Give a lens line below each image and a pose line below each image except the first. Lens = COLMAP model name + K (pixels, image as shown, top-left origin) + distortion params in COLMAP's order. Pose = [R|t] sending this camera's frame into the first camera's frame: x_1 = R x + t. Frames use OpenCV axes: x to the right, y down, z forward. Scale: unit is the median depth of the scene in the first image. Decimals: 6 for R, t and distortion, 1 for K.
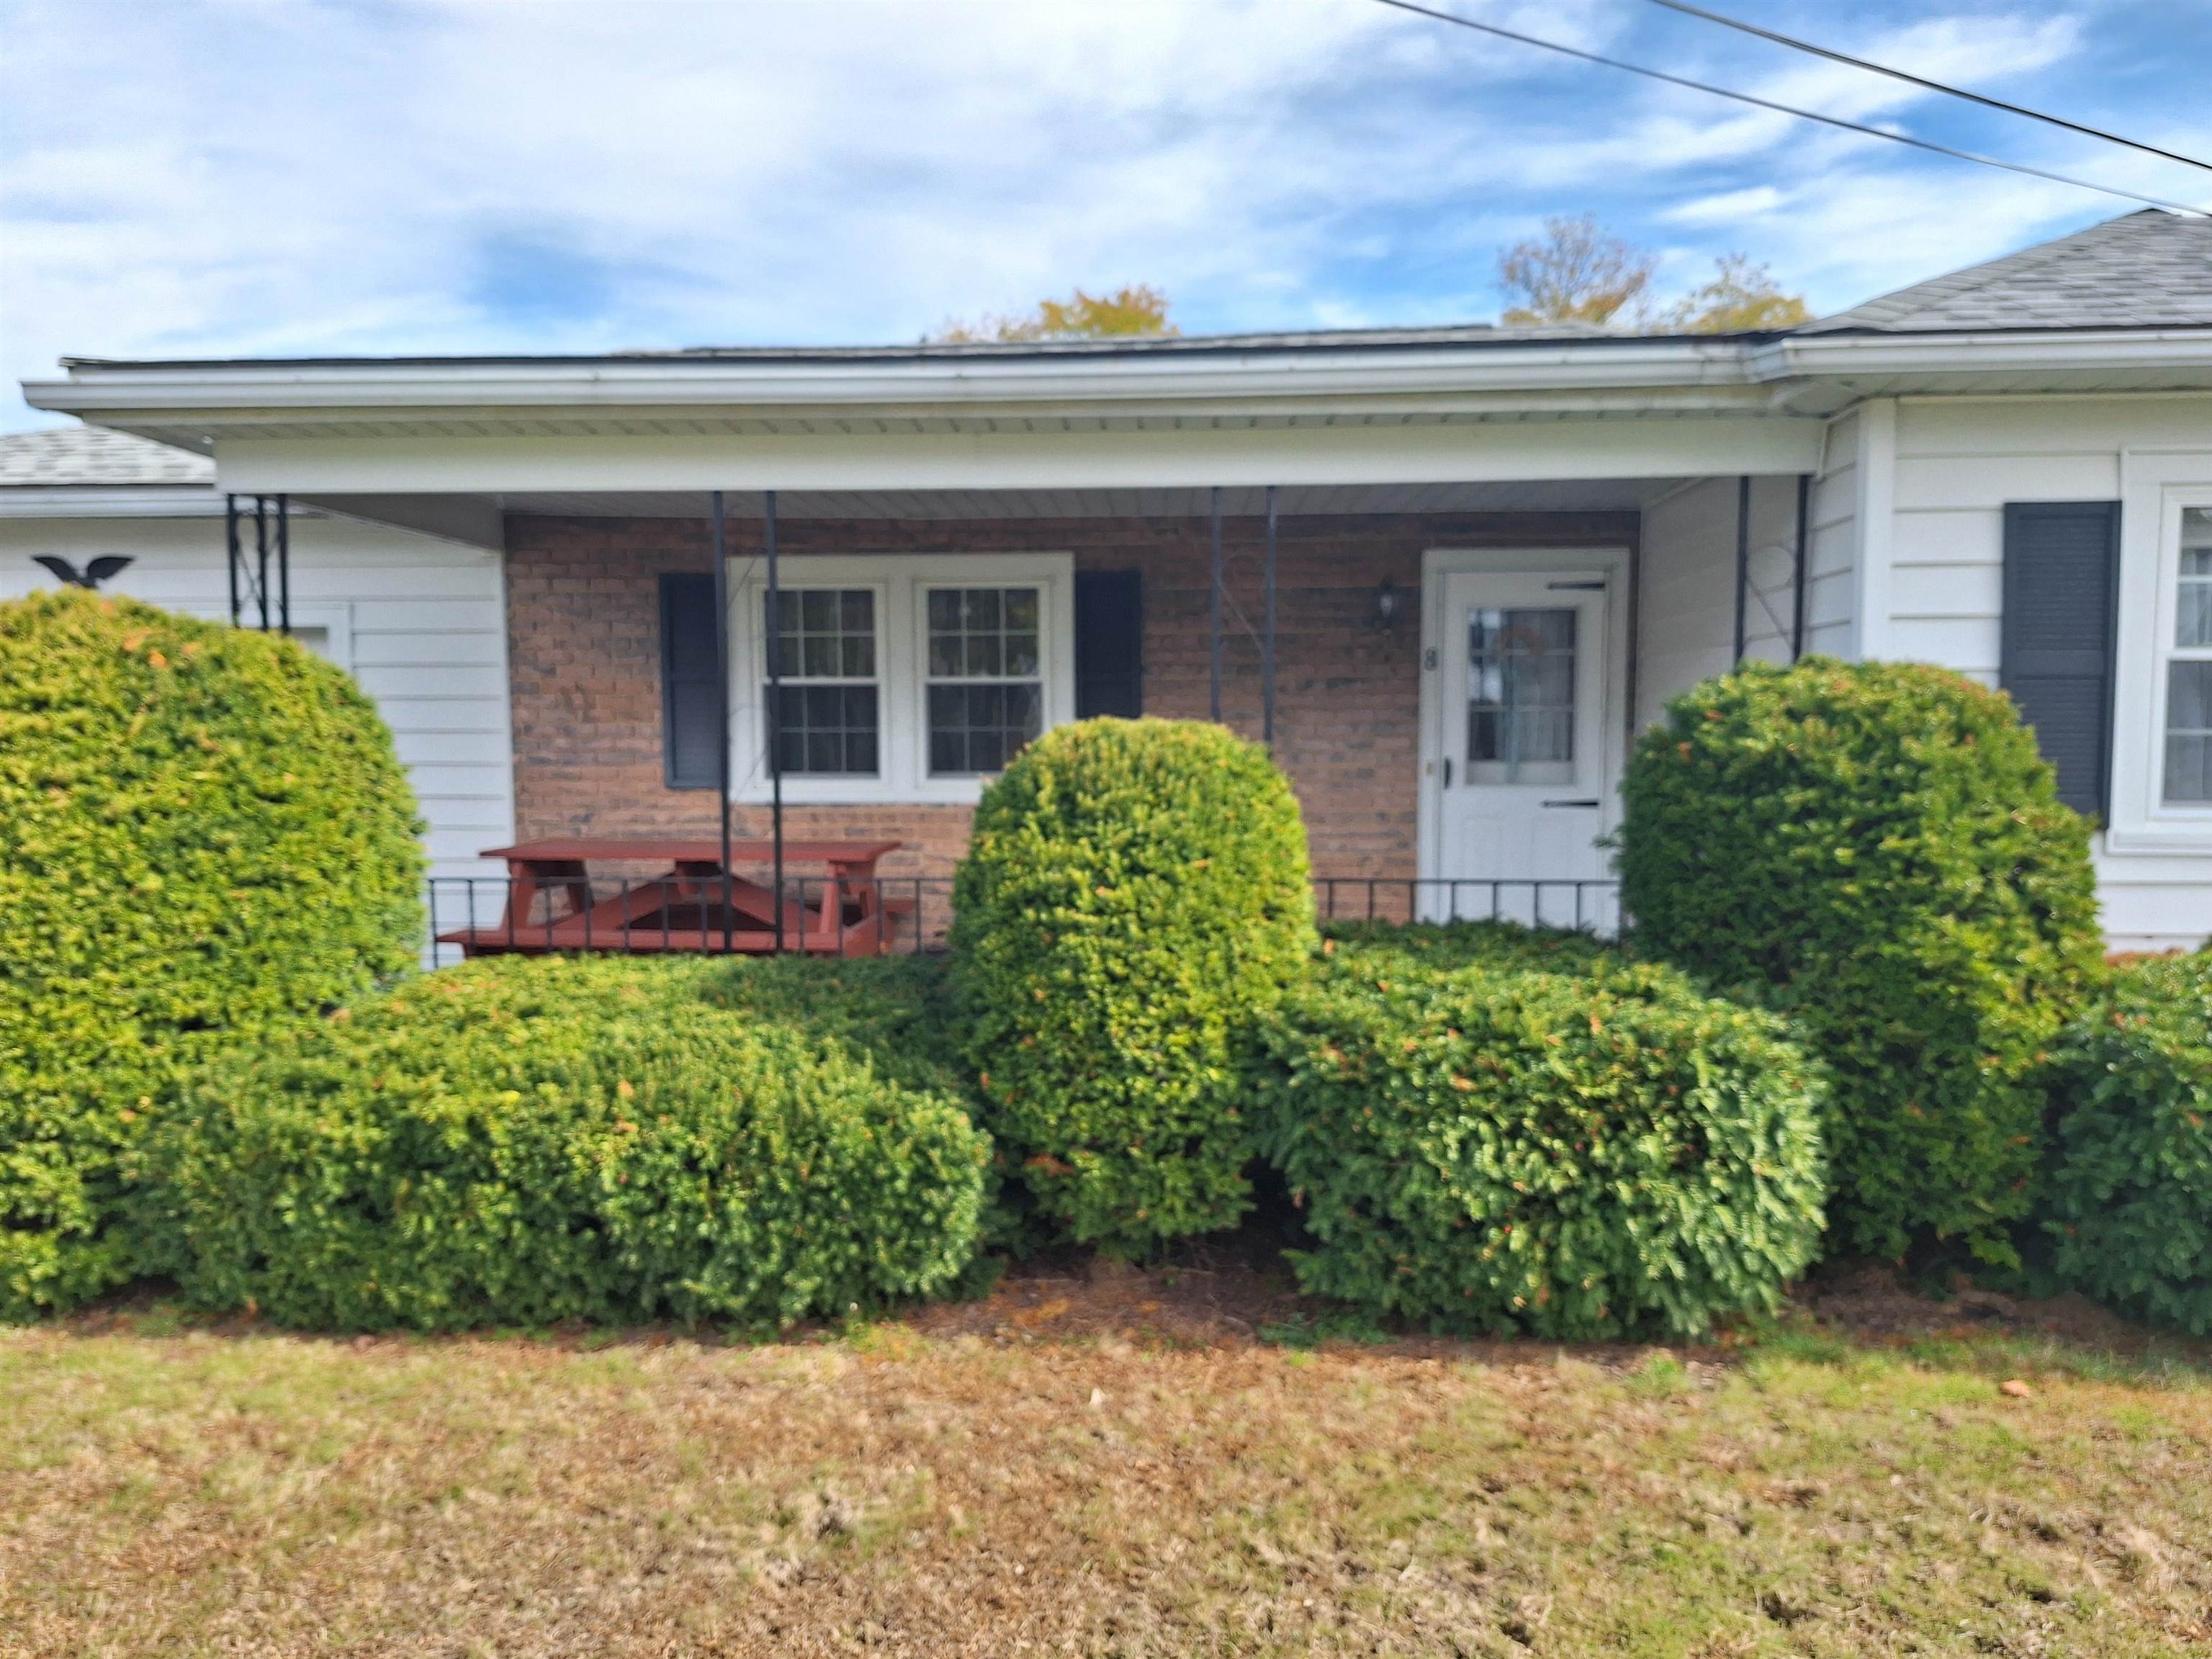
lens RADIAL K [[1576.9, 0, 1100.0], [0, 1576.9, 827.2], [0, 0, 1]] dist [0.074631, -0.093361]
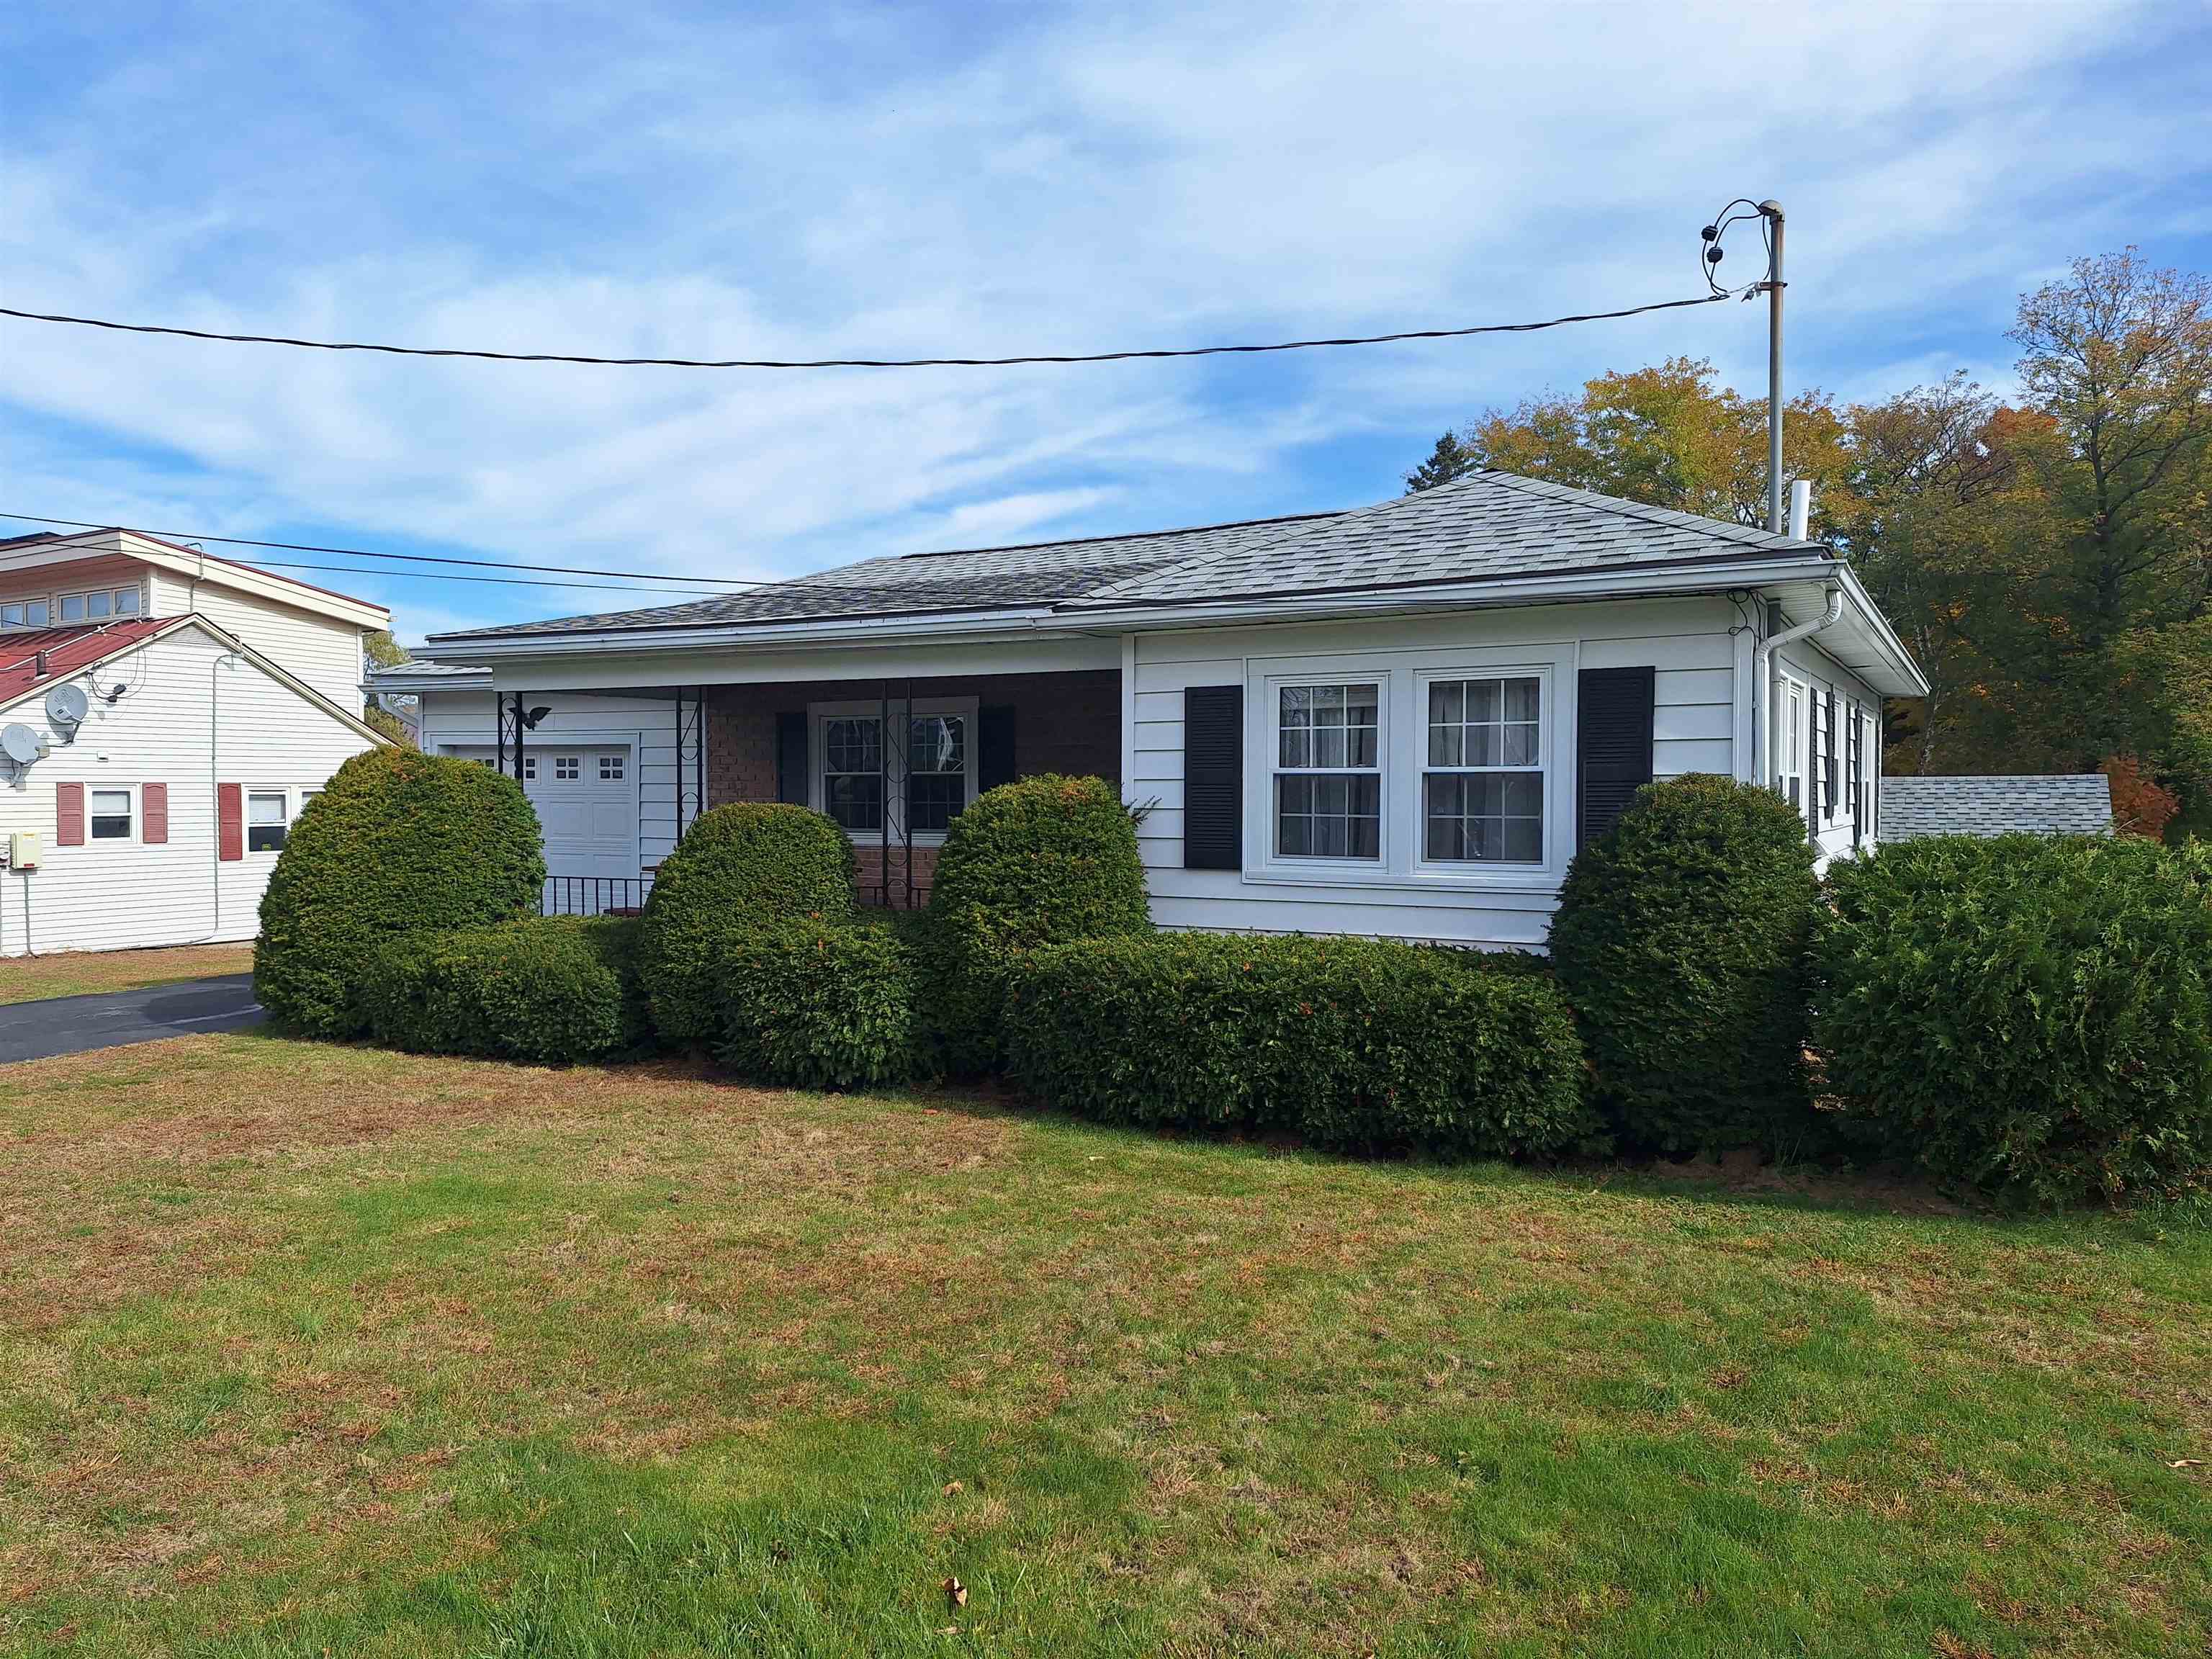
lens RADIAL K [[1588.0, 0, 1098.5], [0, 1588.0, 789.8], [0, 0, 1]] dist [0.046457, -0.013116]
pose [[0.908758, 0.003423, -0.417310, 1.459853], [-0.028972, 0.998071, -0.054904, 0.017922], [0.416317, 0.061985, 0.907104, -0.794860]]
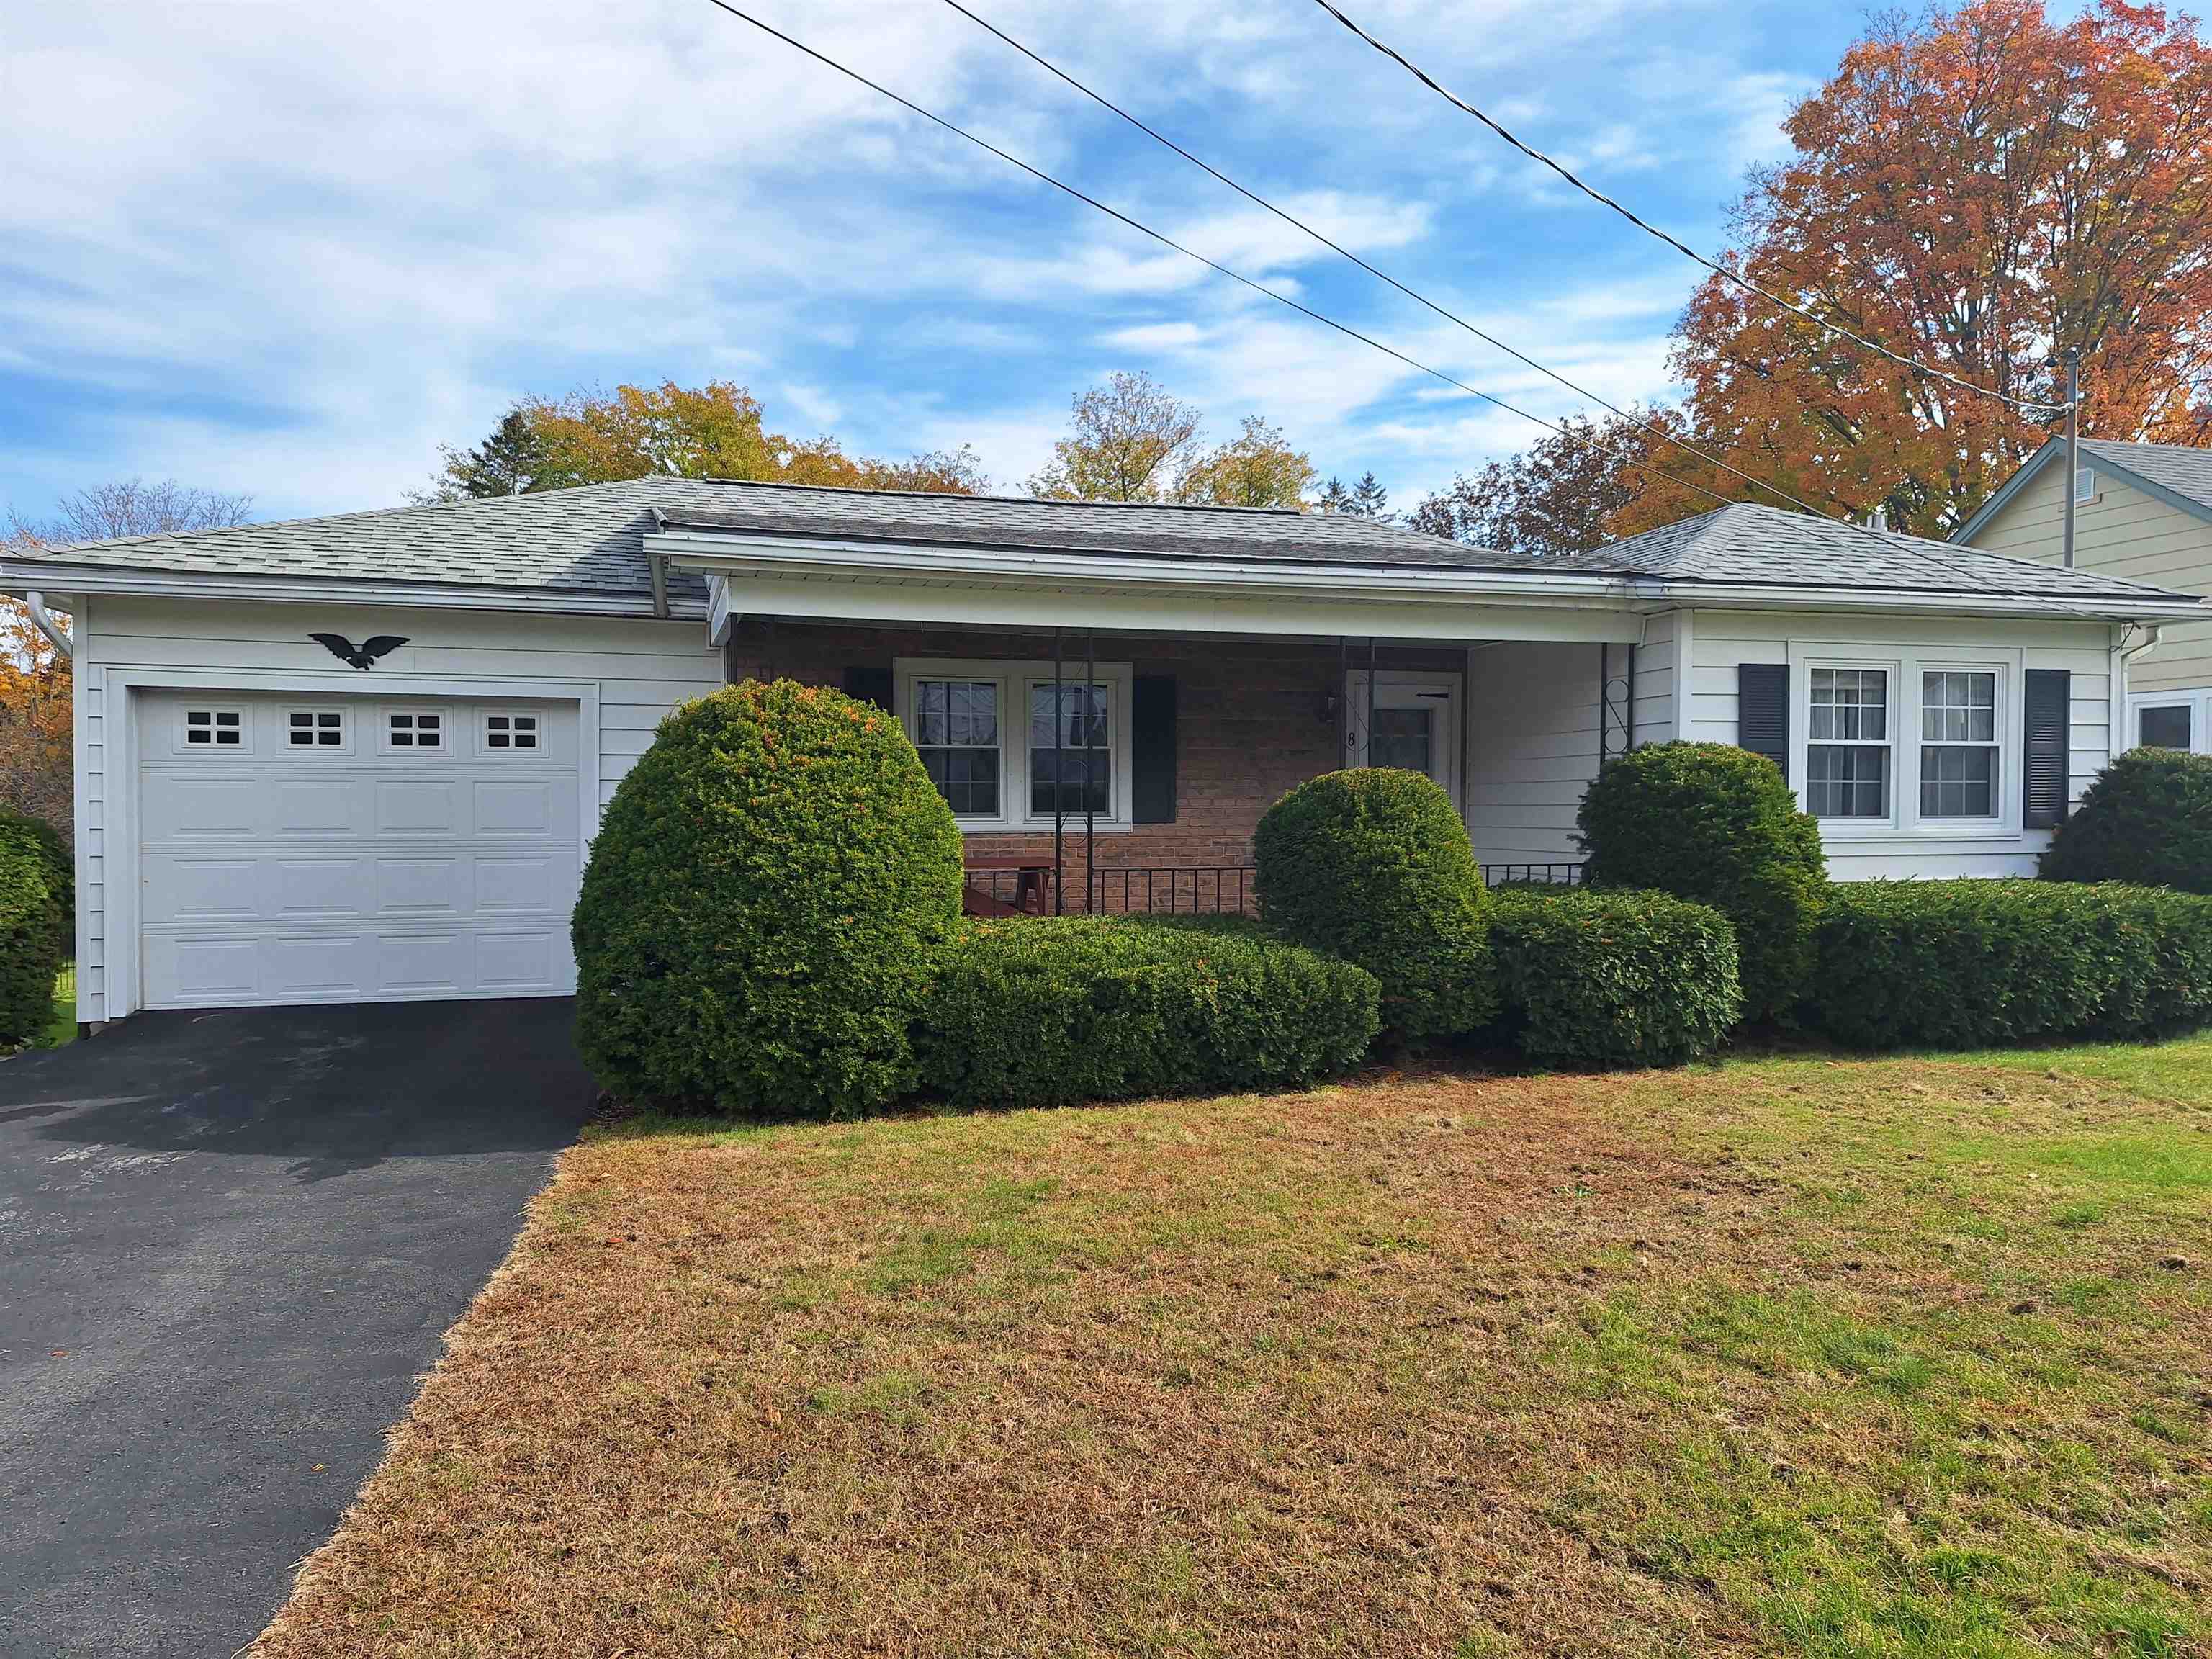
lens RADIAL K [[1576.9, 0, 1164.6], [0, 1576.9, 828.6], [0, 0, 1]] dist [0.074631, -0.093361]
pose [[0.932574, -0.003229, 0.360965, -0.958712], [0.021038, 0.998746, -0.045419, 0.087196], [-0.360366, 0.049951, 0.931473, -0.667256]]
